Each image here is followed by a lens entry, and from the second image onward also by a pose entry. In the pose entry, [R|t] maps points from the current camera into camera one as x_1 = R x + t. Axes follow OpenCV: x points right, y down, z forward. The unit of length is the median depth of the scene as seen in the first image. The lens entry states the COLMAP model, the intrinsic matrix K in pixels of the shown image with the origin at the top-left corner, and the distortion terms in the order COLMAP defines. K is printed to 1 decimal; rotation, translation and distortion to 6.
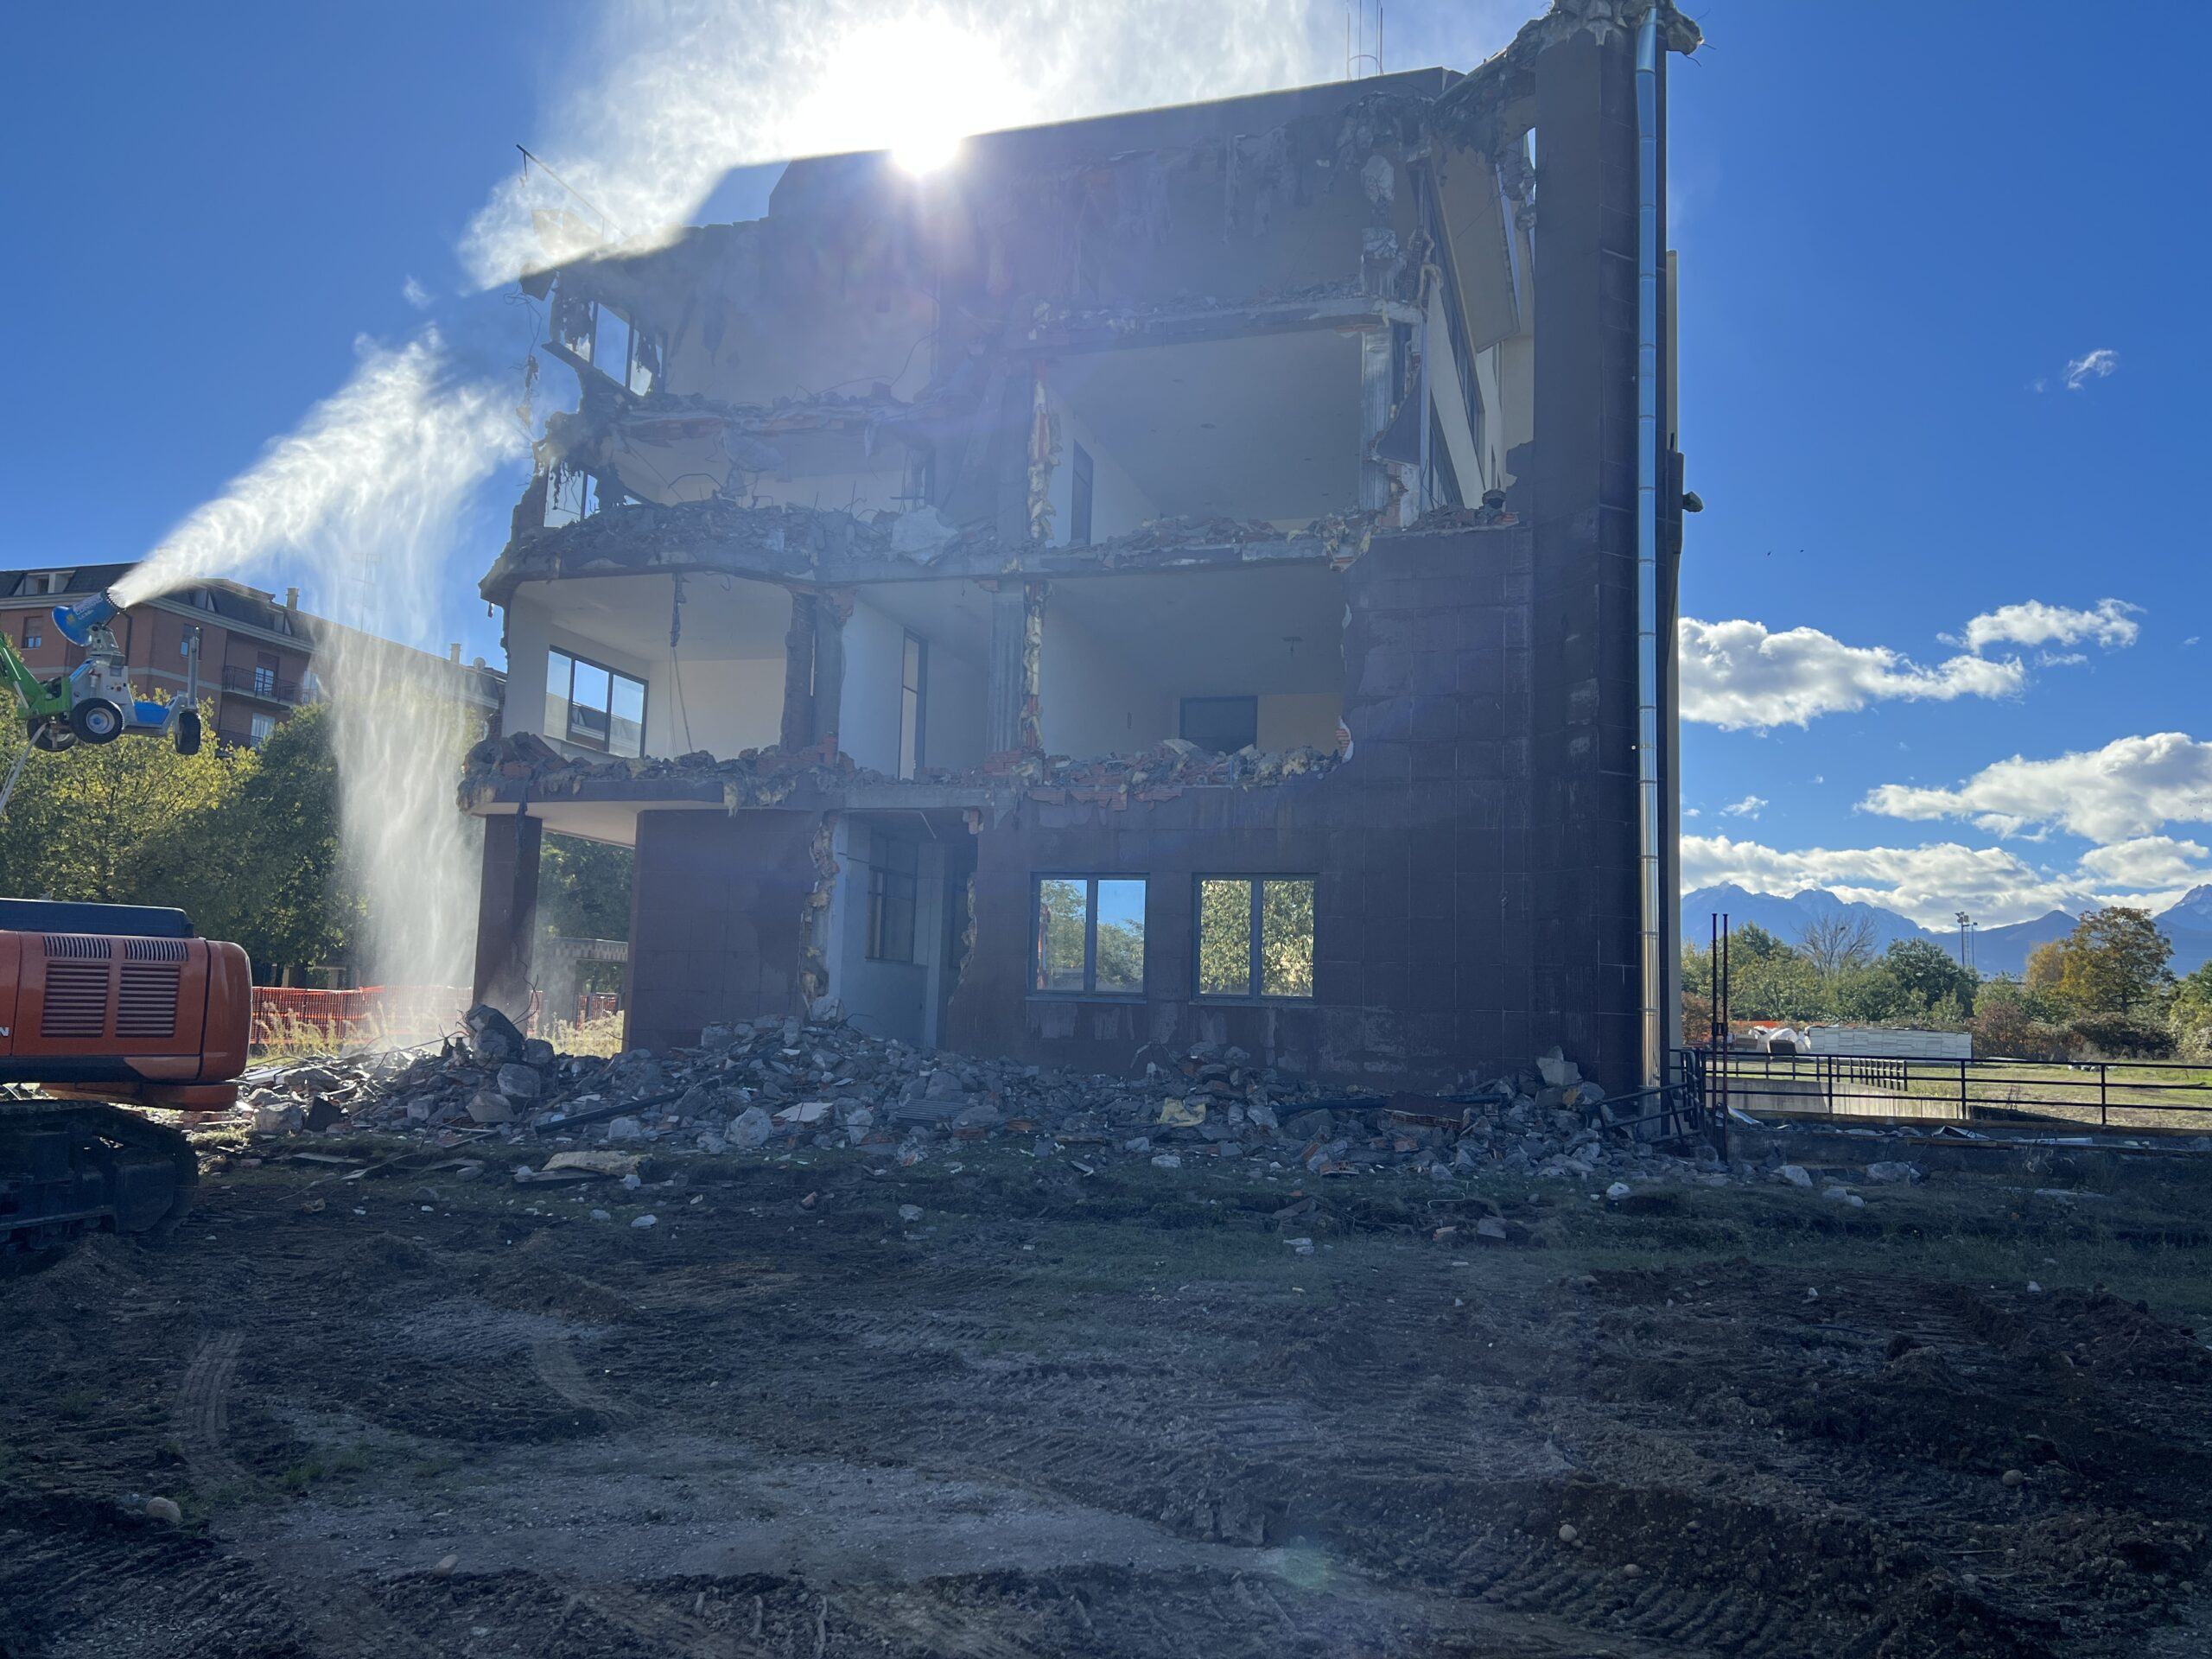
lens RADIAL K [[1680.6, 0, 1106.2], [0, 1680.6, 849.8], [0, 0, 1]] dist [0.094905, -0.015720]
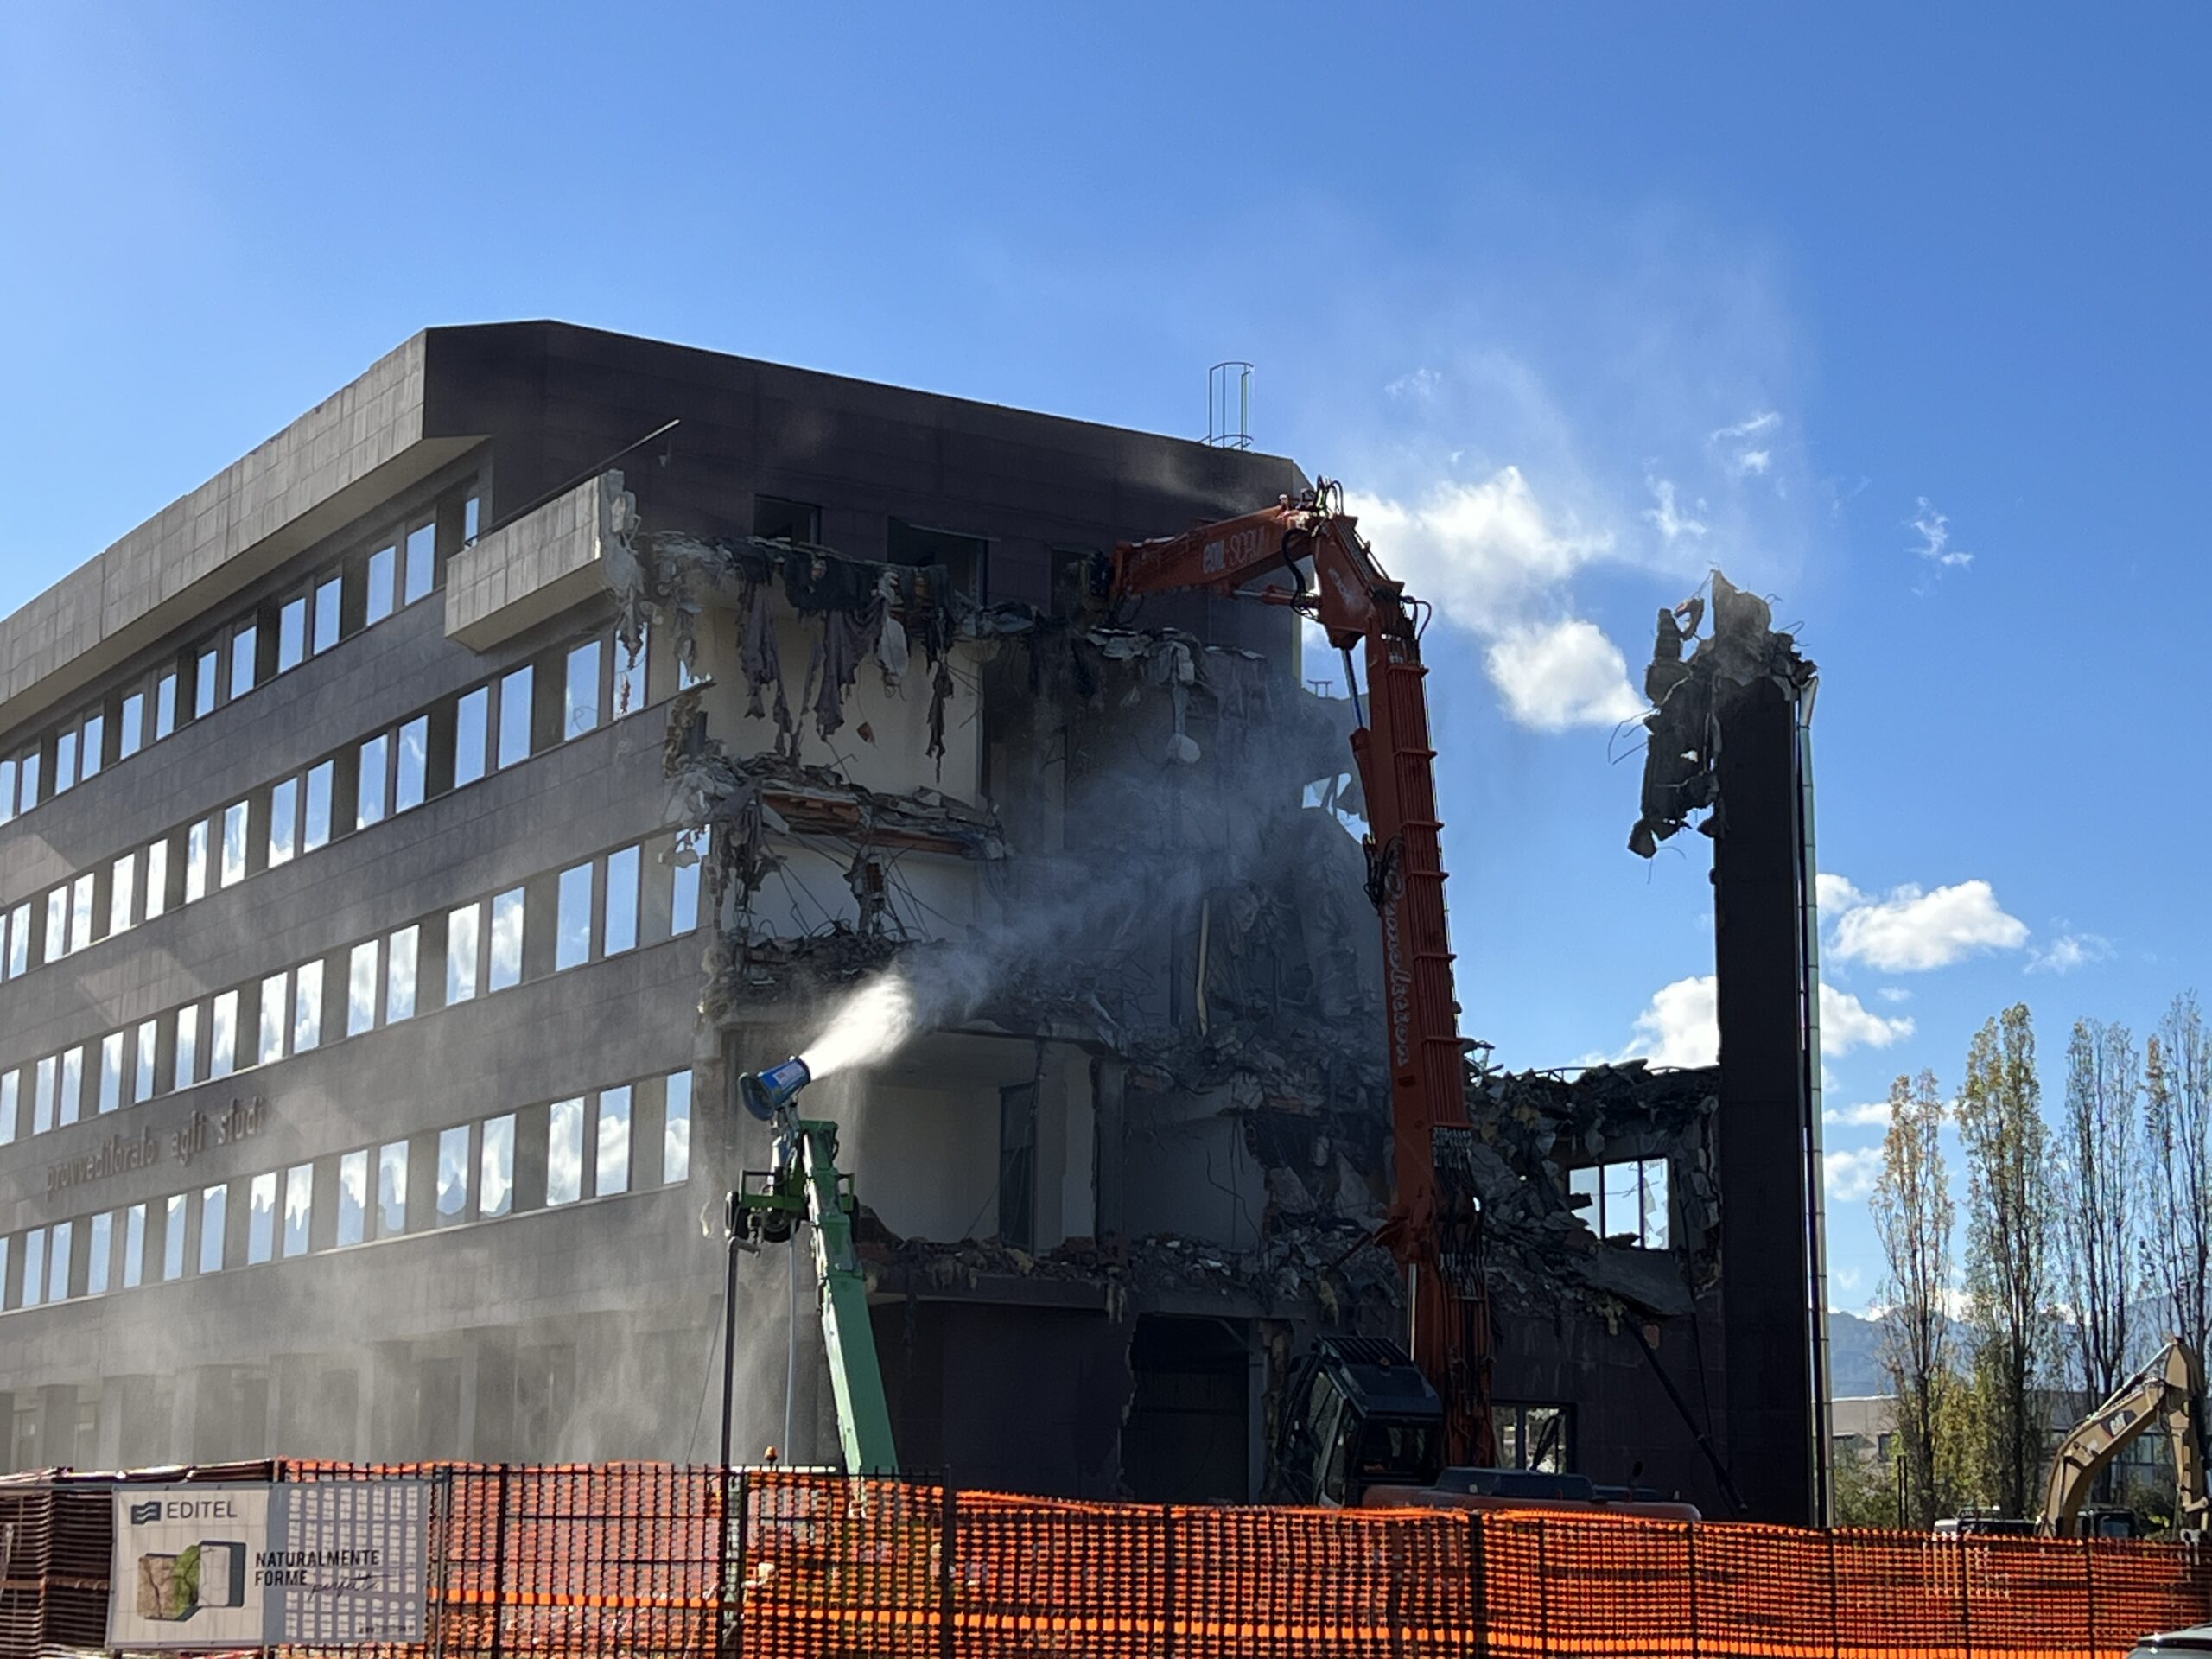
lens RADIAL K [[3975.4, 0, 1086.7], [0, 3975.4, 829.5], [0, 0, 1]] dist [0.134780, 0.000000]
pose [[0.675256, 0.120426, 0.727686, -1.857246], [-0.075859, 0.992688, -0.093889, -0.081543], [-0.733672, 0.008198, 0.679454, -0.469657]]
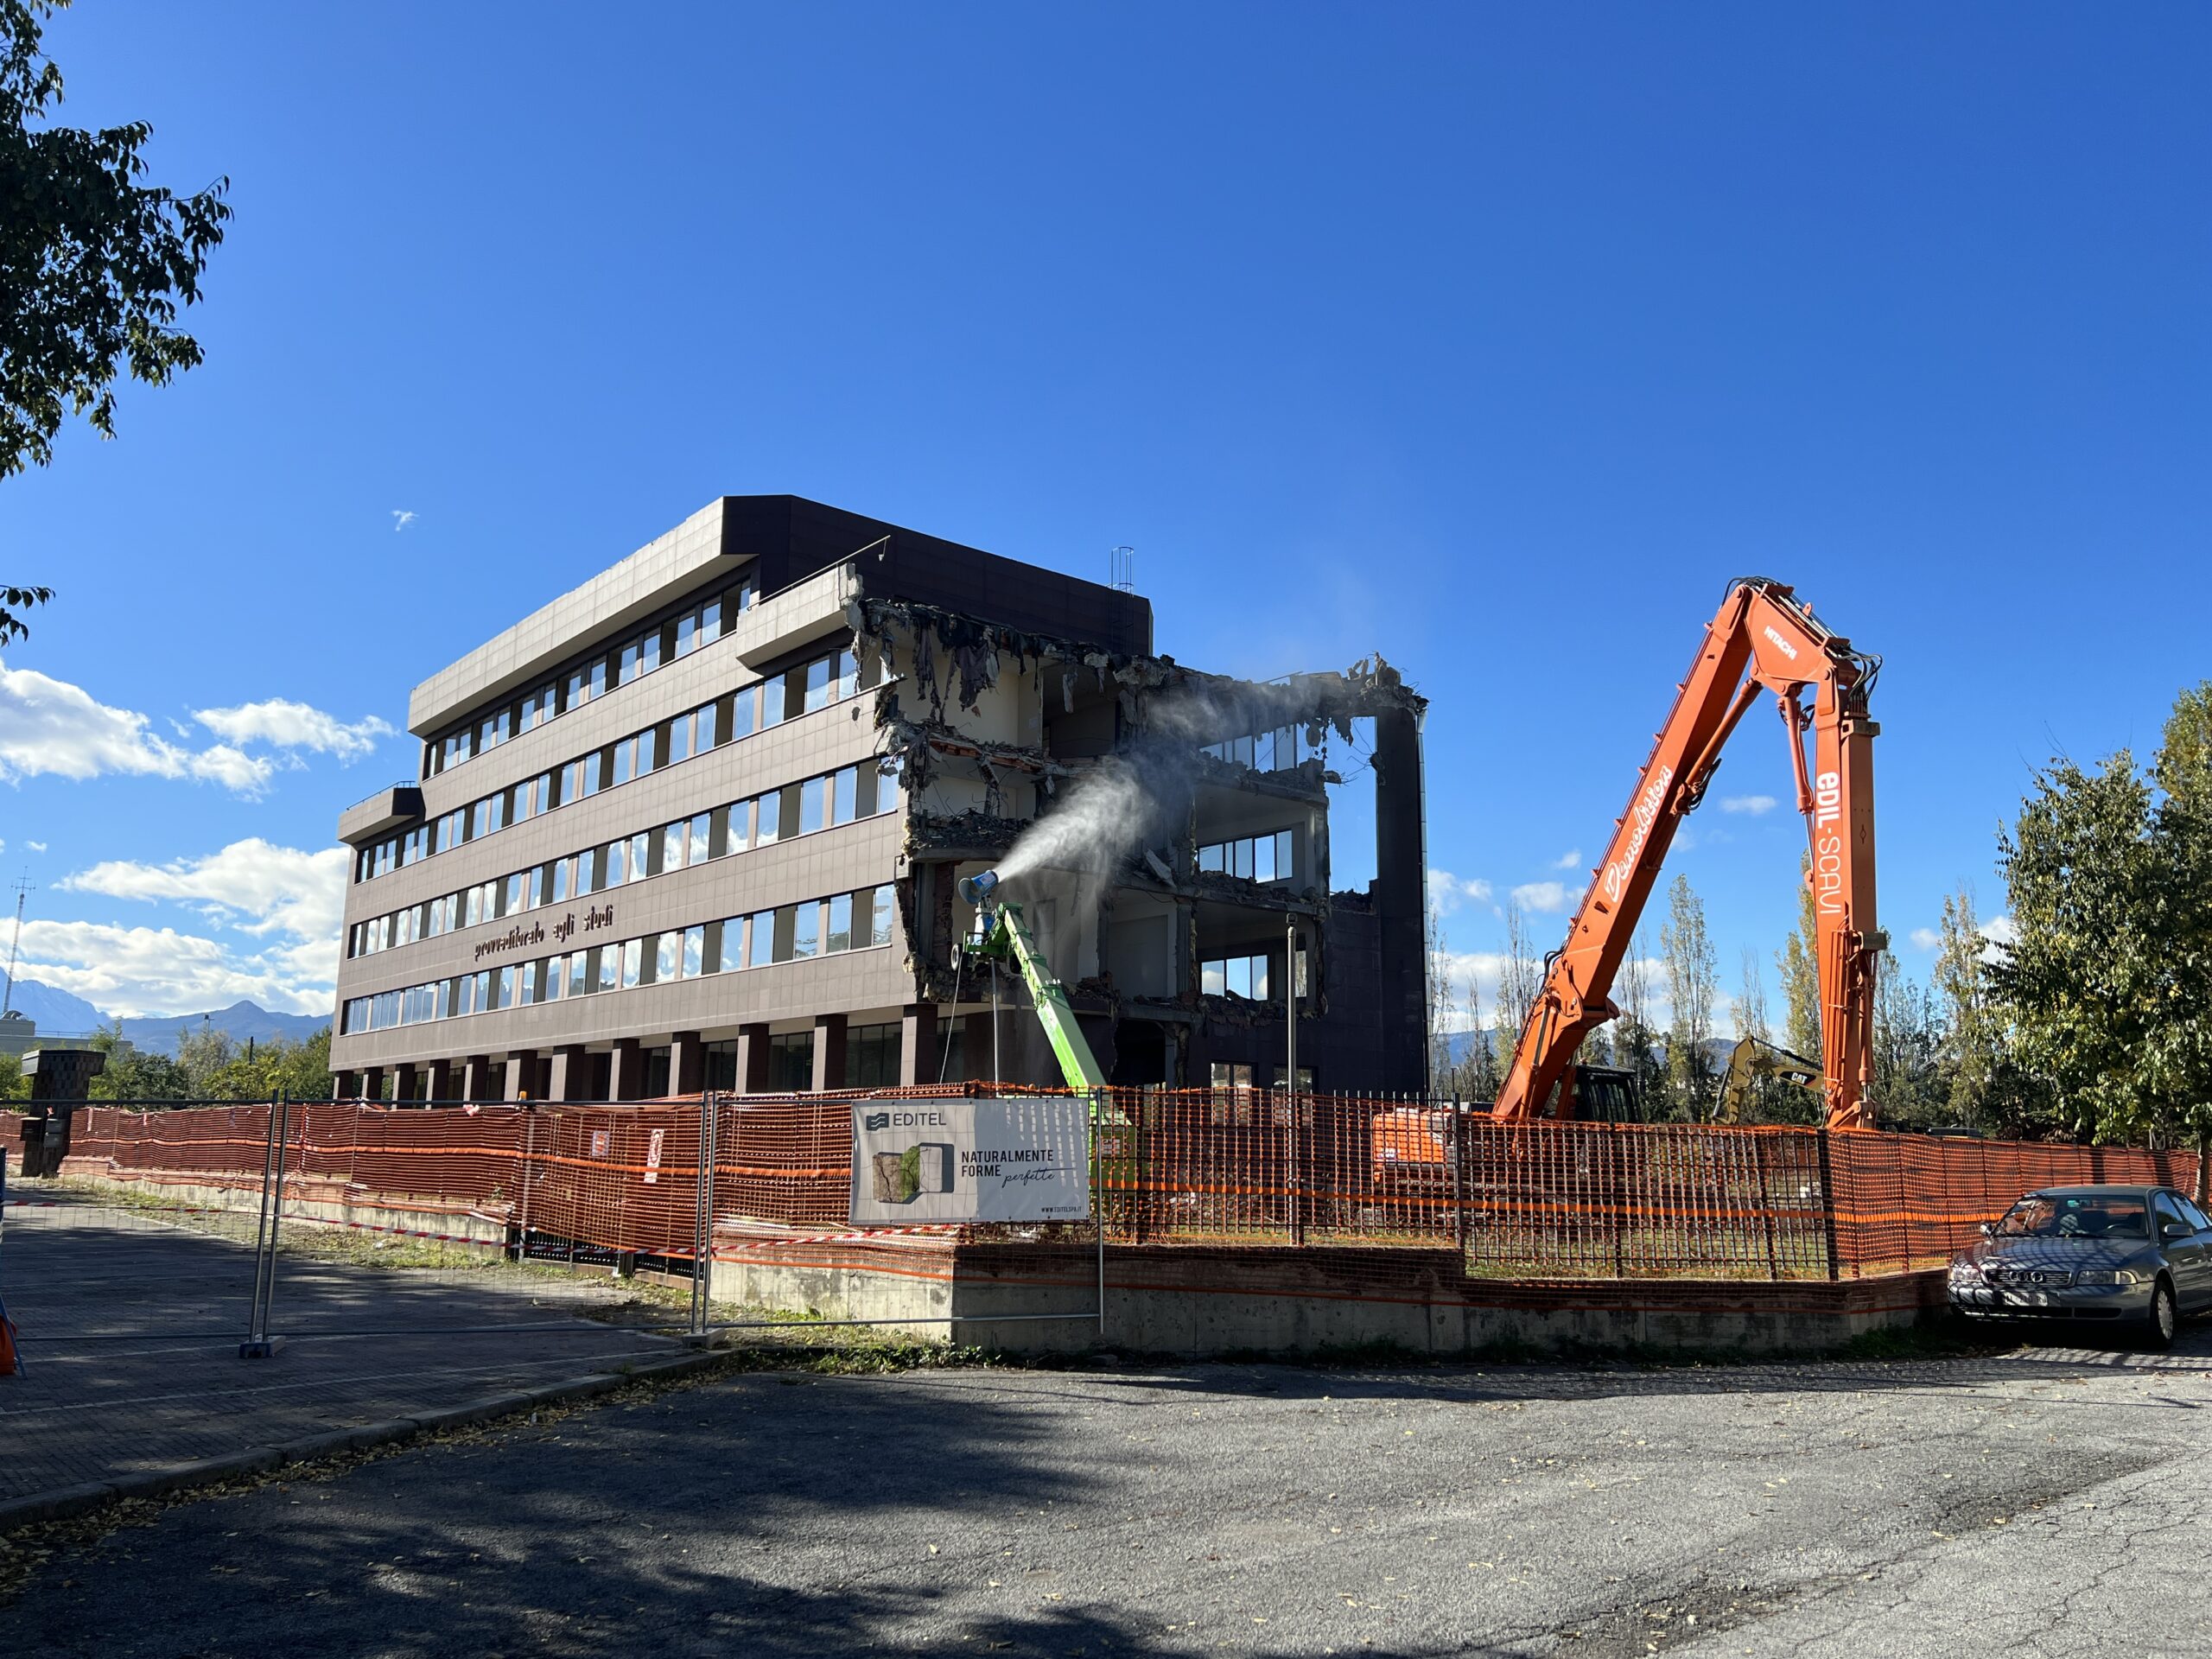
lens RADIAL K [[1680.6, 0, 1120.9], [0, 1680.6, 849.4], [0, 0, 1]] dist [0.094905, -0.015720]
pose [[0.552714, 0.128620, 0.823386, -1.686639], [-0.087148, 0.991522, -0.096384, -0.029495], [-0.828802, -0.018484, 0.559237, 0.024145]]
